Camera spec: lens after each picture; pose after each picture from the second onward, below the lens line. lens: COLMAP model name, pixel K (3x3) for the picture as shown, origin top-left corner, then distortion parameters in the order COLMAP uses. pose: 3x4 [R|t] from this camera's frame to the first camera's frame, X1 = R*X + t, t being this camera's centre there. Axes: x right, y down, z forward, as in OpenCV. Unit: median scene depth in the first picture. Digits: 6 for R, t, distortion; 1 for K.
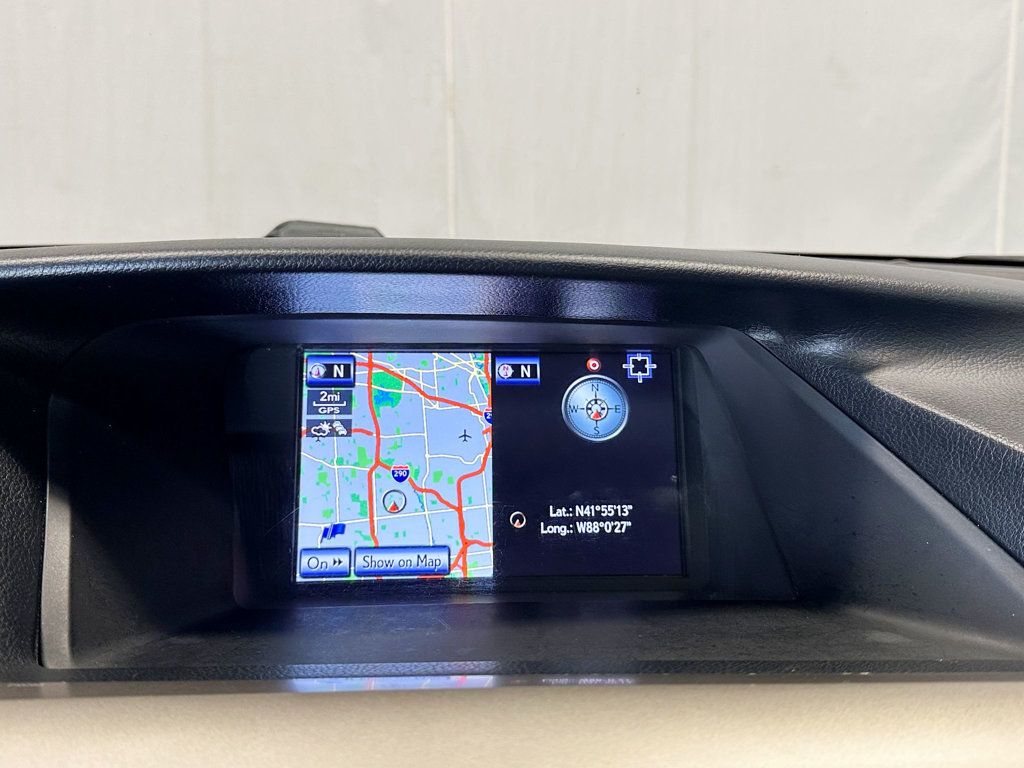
lens RADIAL K [[977.4, 0, 516.4], [0, 977.4, 385.2], [0, 0, 1]] dist [0.168113, -0.369559]
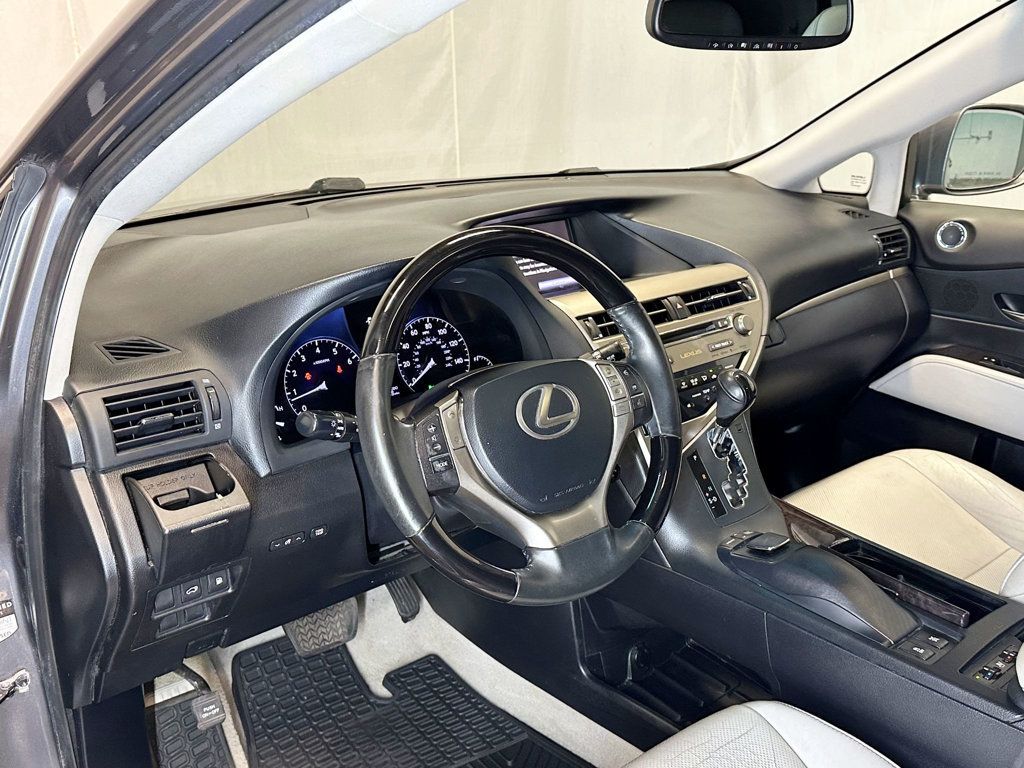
lens RADIAL K [[951.8, 0, 515.9], [0, 951.8, 389.9], [0, 0, 1]] dist [0.143375, -0.312398]
pose [[0.812841, -0.211426, 0.542760, -2.392555], [0.131145, 0.974303, 0.183125, -0.109106], [-0.567530, -0.077672, 0.819681, -2.078943]]
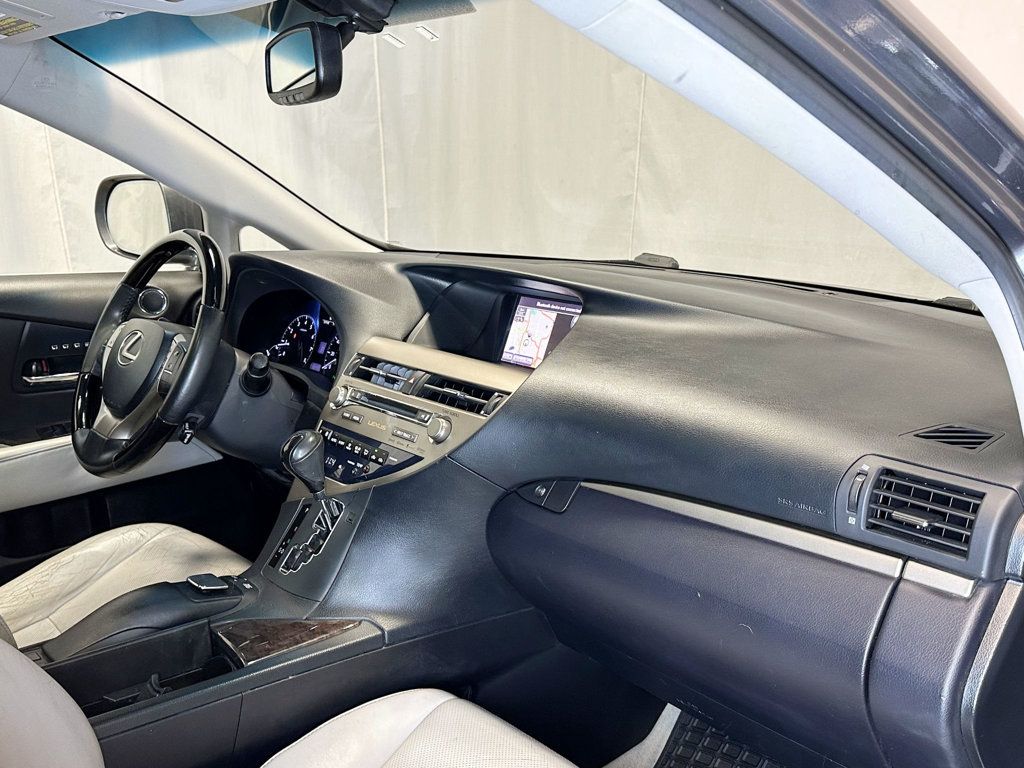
lens RADIAL K [[962.6, 0, 517.5], [0, 962.6, 377.6], [0, 0, 1]] dist [0.199232, -0.497673]
pose [[0.601973, 0.156278, -0.783074, 2.929351], [-0.161236, 0.984251, 0.072480, 0.010445], [0.782069, 0.082629, 0.617690, -1.238287]]
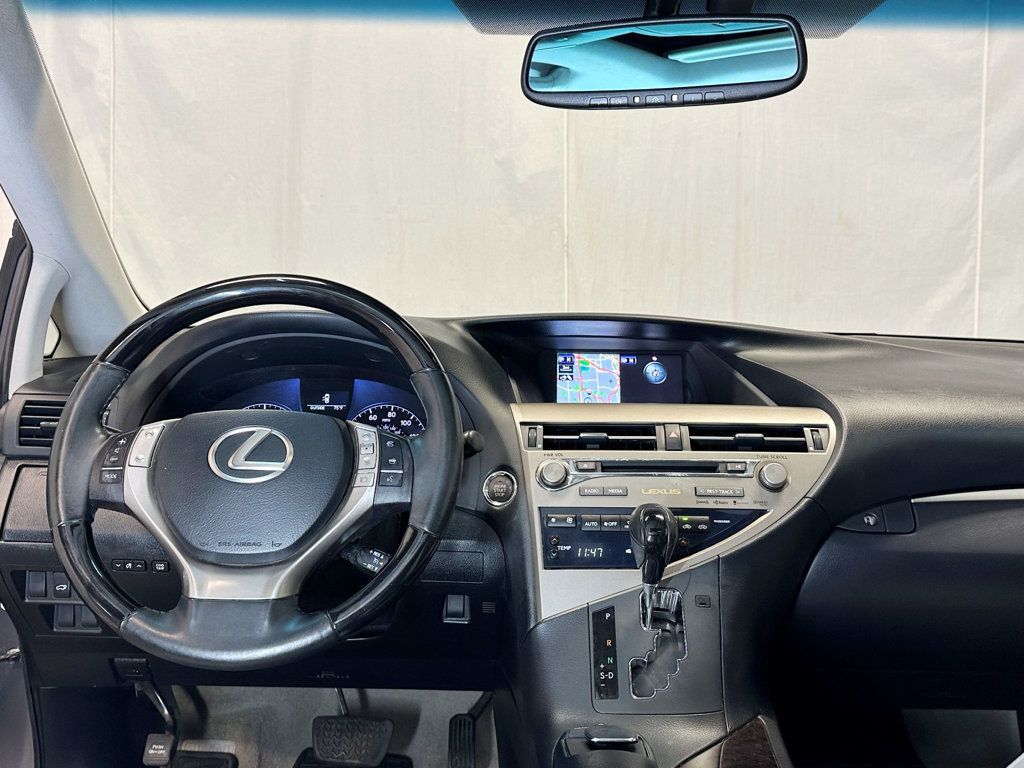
lens RADIAL K [[951.8, 0, 515.9], [0, 951.8, 389.9], [0, 0, 1]] dist [0.143375, -0.312398]
pose [[0.996636, 0.004998, -0.081800, -0.128161], [-0.014660, 0.992911, -0.117950, 0.529555], [0.080631, 0.118752, 0.989645, -2.354218]]
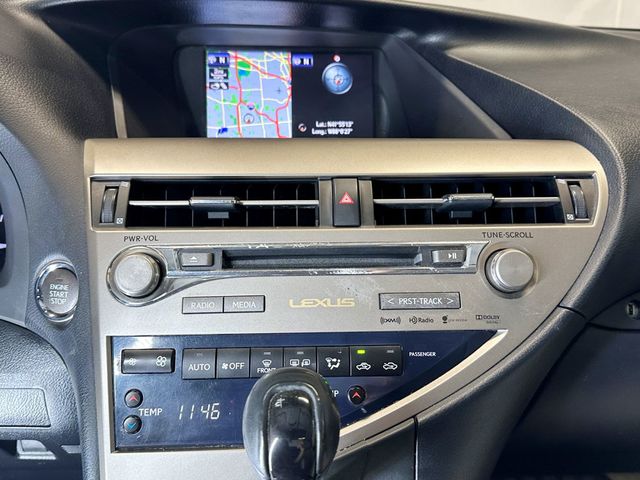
lens RADIAL K [[610.9, 0, 322.7], [0, 610.9, 240.8], [0, 0, 1]] dist [0.168113, -0.369559]
pose [[0.999964, 0.001385, -0.008356, 0.075226], [-0.000151, 0.989310, 0.145829, 0.233171], [0.008469, -0.145823, 0.989274, -0.564648]]
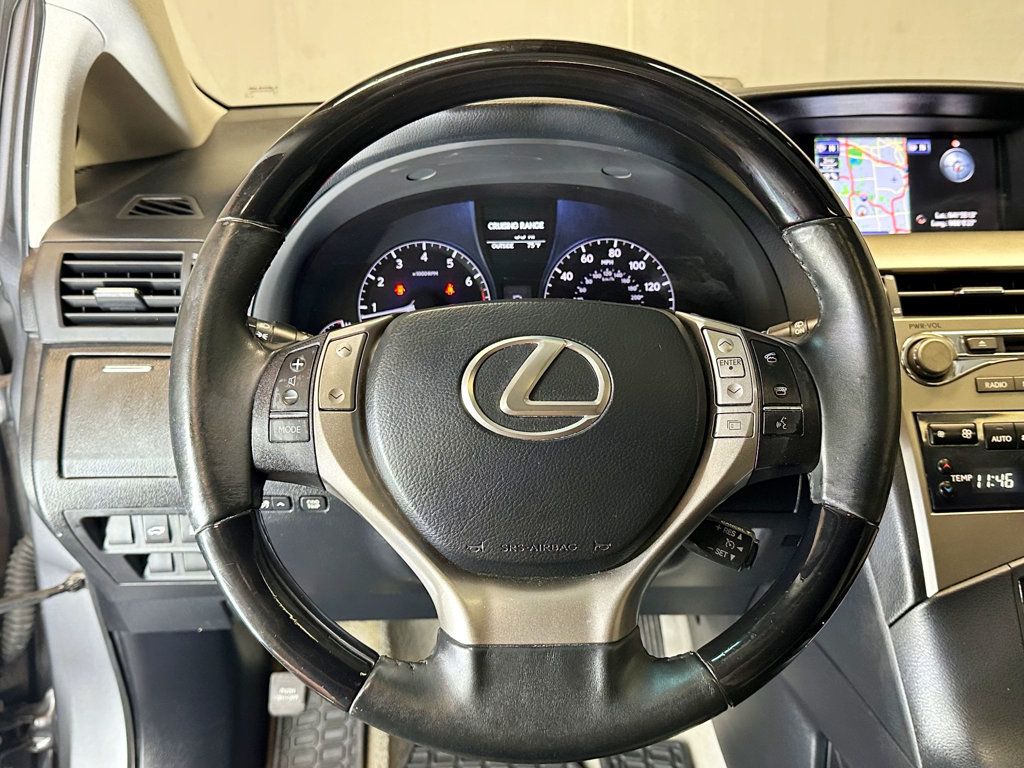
lens RADIAL K [[962.6, 0, 517.5], [0, 962.6, 377.6], [0, 0, 1]] dist [0.199232, -0.497673]
pose [[0.998963, -0.008362, -0.044749, -0.930273], [0.014006, 0.991761, 0.127336, 0.236554], [0.043315, -0.127830, 0.990850, -1.381171]]
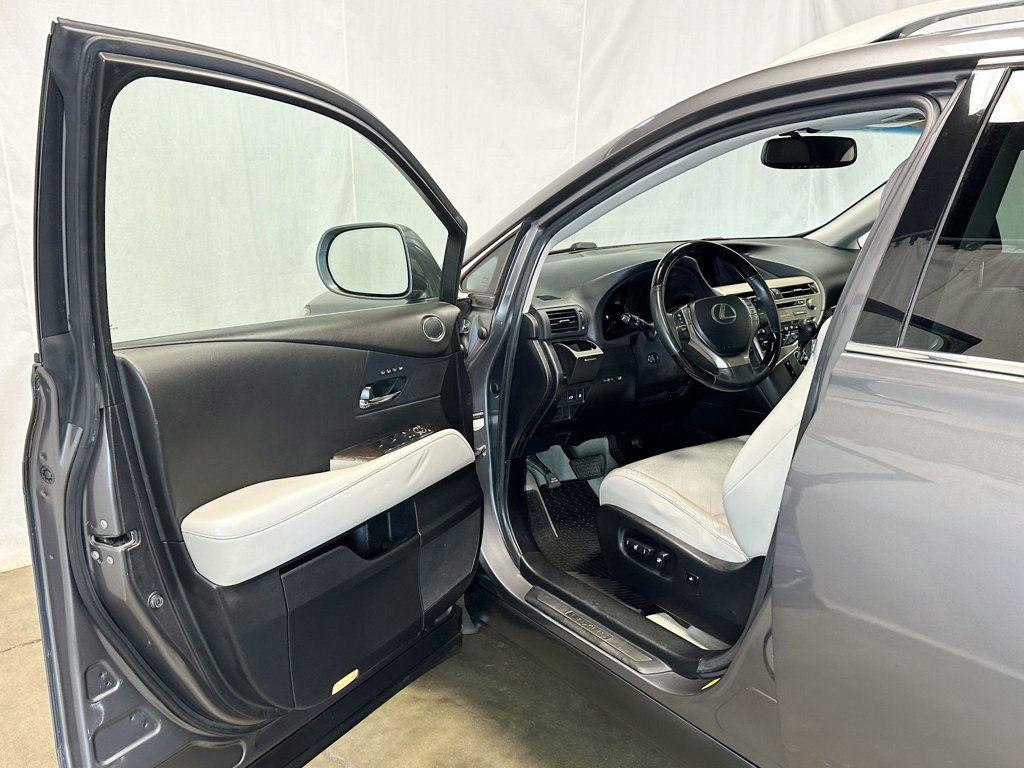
lens RADIAL K [[960.8, 0, 512.0], [0, 960.8, 384.0], [0, 0, 1]] dist [0.122164, -0.010619]
pose [[0.859899, -0.149428, 0.488104, -5.237905], [0.146089, 0.988240, 0.045172, 0.376549], [-0.489114, 0.032463, 0.871616, -4.799721]]
